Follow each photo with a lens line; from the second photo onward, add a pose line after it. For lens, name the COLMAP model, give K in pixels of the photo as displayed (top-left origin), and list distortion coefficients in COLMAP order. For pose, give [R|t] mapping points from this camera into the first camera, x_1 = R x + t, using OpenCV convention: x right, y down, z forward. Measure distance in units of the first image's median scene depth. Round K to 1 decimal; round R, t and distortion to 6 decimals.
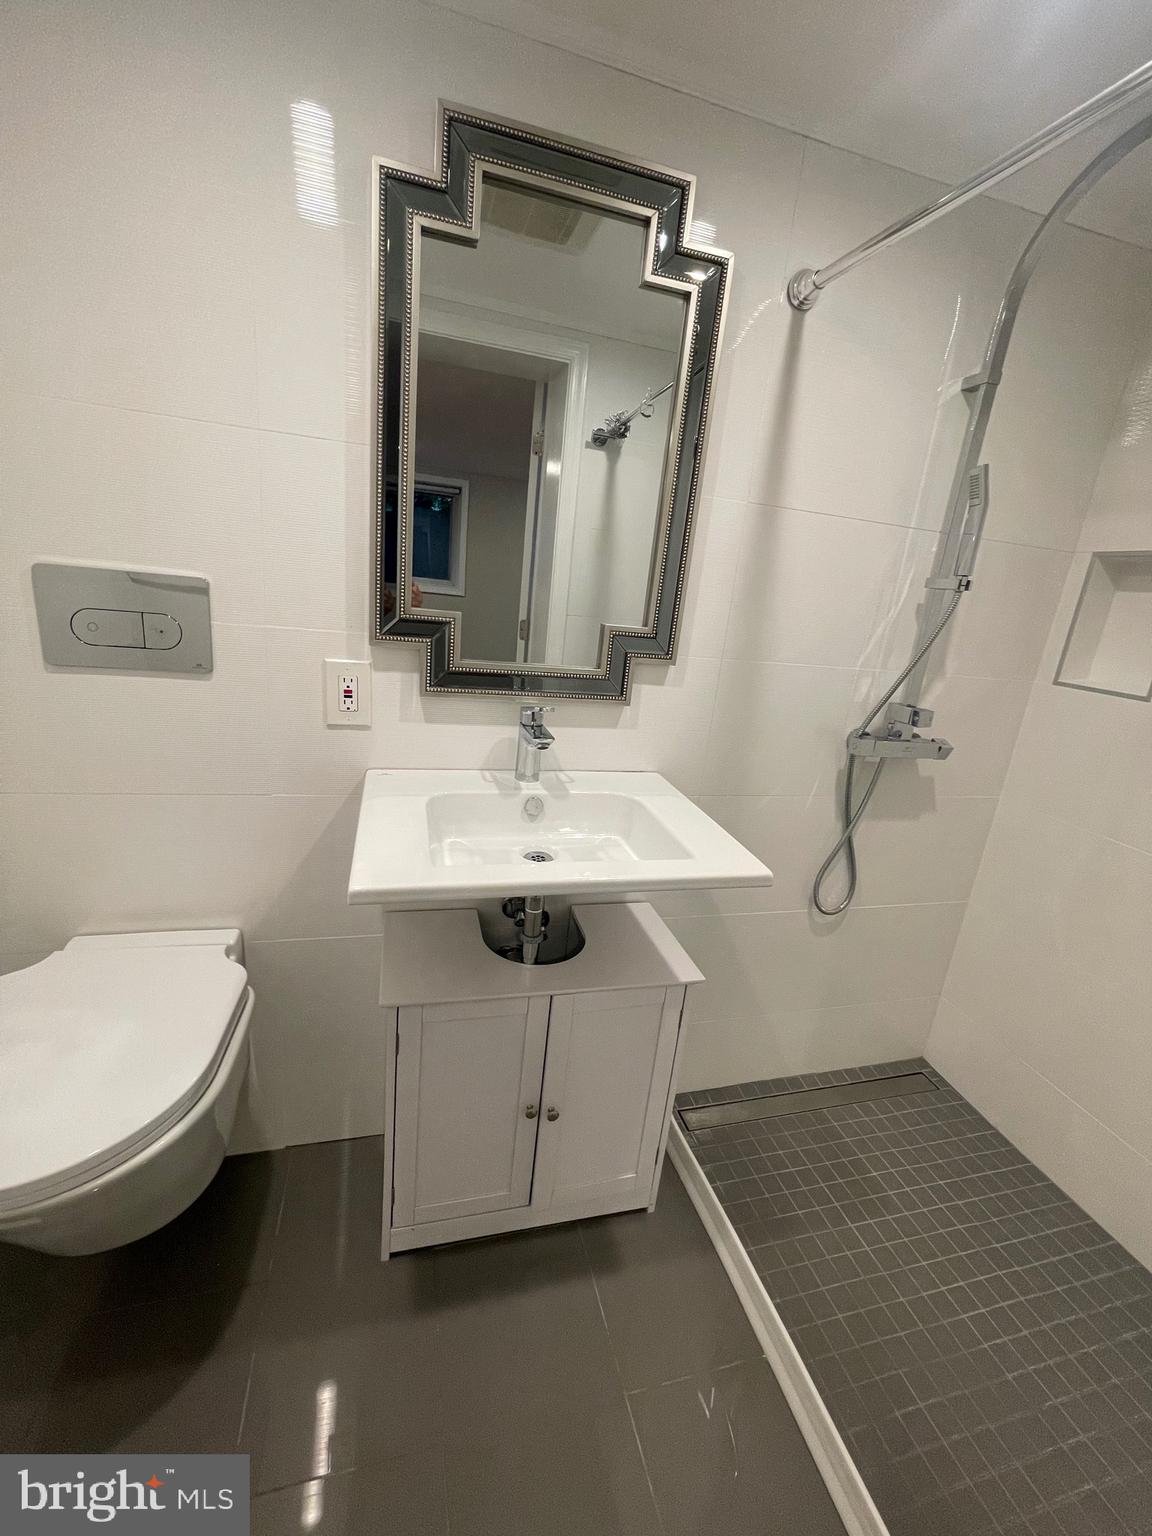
lens RADIAL K [[620.1, 0, 576.8], [0, 620.1, 758.9], [0, 0, 1]] dist [-0.003704, 0.000613]
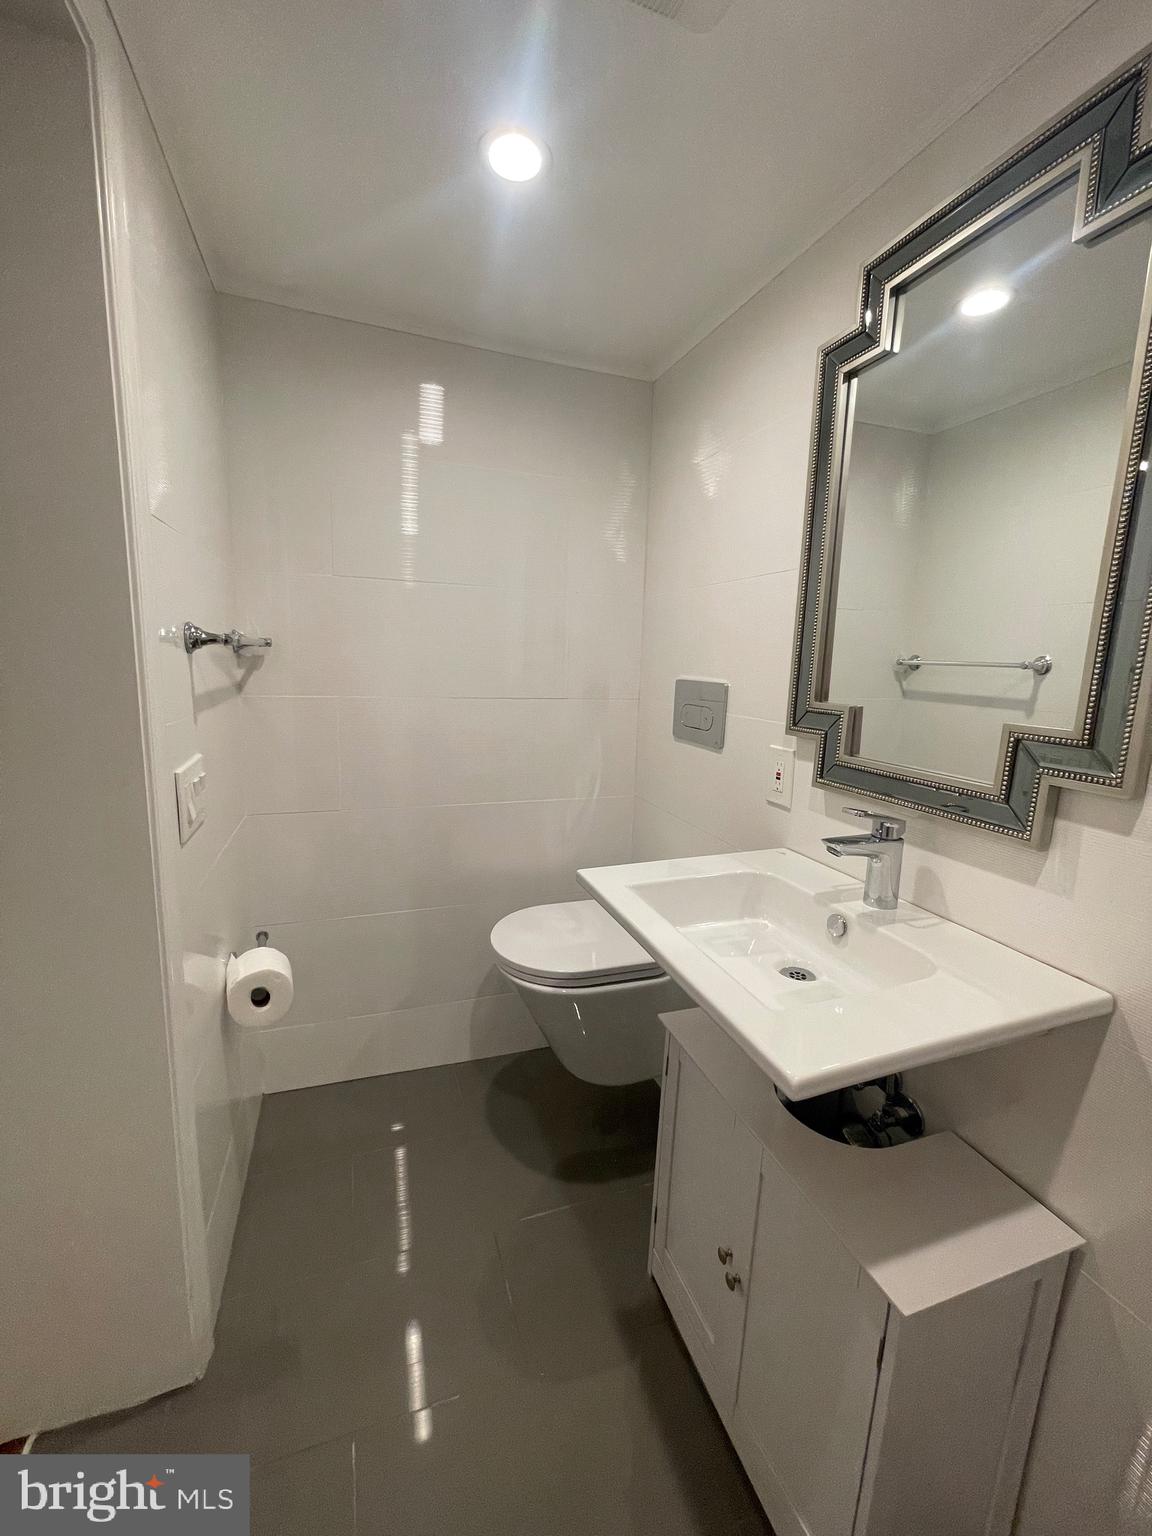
lens RADIAL K [[620.1, 0, 576.8], [0, 620.1, 758.9], [0, 0, 1]] dist [-0.003704, 0.000613]
pose [[0.085727, 0.065160, -0.994186, 0.739800], [-0.291519, 0.955829, 0.037509, -0.069878], [0.952716, 0.286609, 0.100936, 0.518255]]
